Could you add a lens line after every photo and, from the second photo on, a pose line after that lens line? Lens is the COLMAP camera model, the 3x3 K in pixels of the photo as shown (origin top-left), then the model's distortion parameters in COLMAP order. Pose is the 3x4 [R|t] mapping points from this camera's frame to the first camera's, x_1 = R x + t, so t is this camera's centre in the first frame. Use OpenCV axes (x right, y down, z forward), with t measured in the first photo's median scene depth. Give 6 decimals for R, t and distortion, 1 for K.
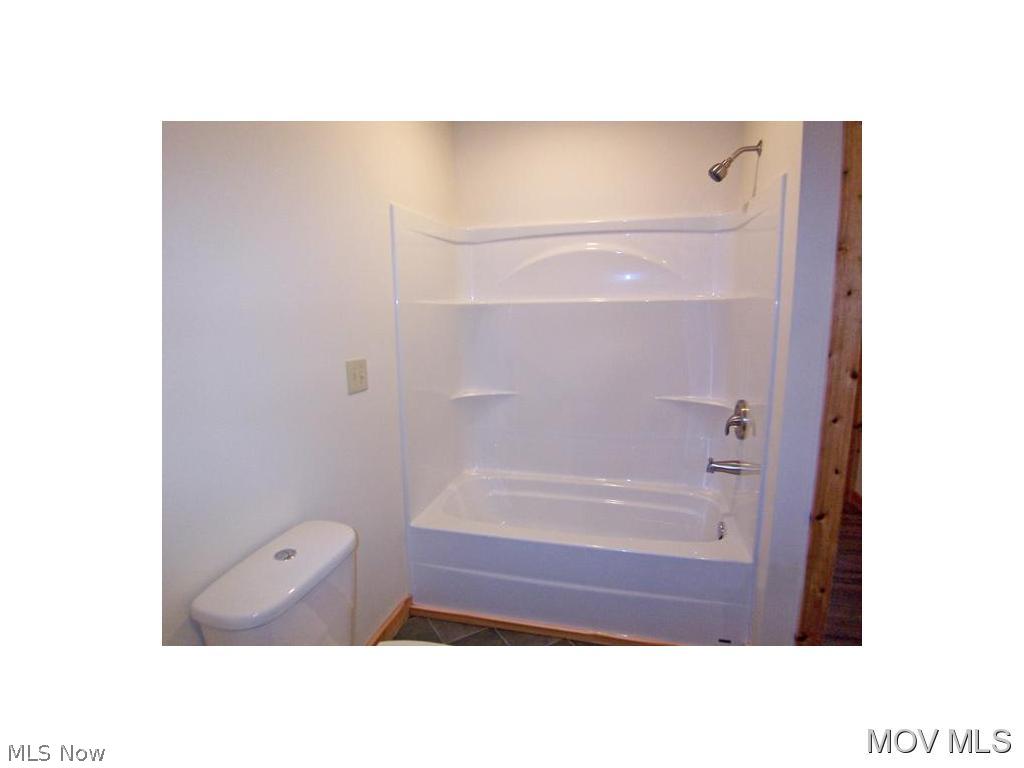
lens RADIAL K [[471.4, 0, 512.0], [0, 471.4, 384.0], [0, 0, 1]] dist [-0.000197, -0.000047]
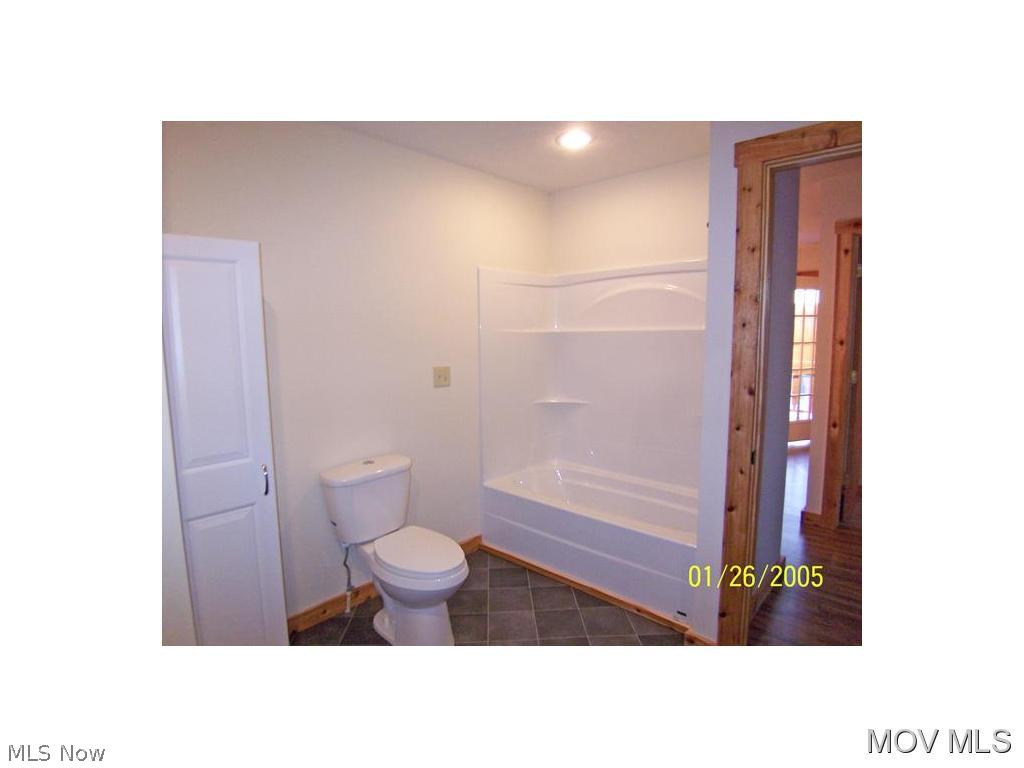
lens RADIAL K [[471.4, 0, 512.0], [0, 471.4, 384.0], [0, 0, 1]] dist [-0.000197, -0.000047]
pose [[0.882925, 0.053719, -0.466432, 0.616203], [-0.078777, 0.996299, -0.034375, 0.042805], [0.462859, 0.067095, 0.883889, -0.301871]]
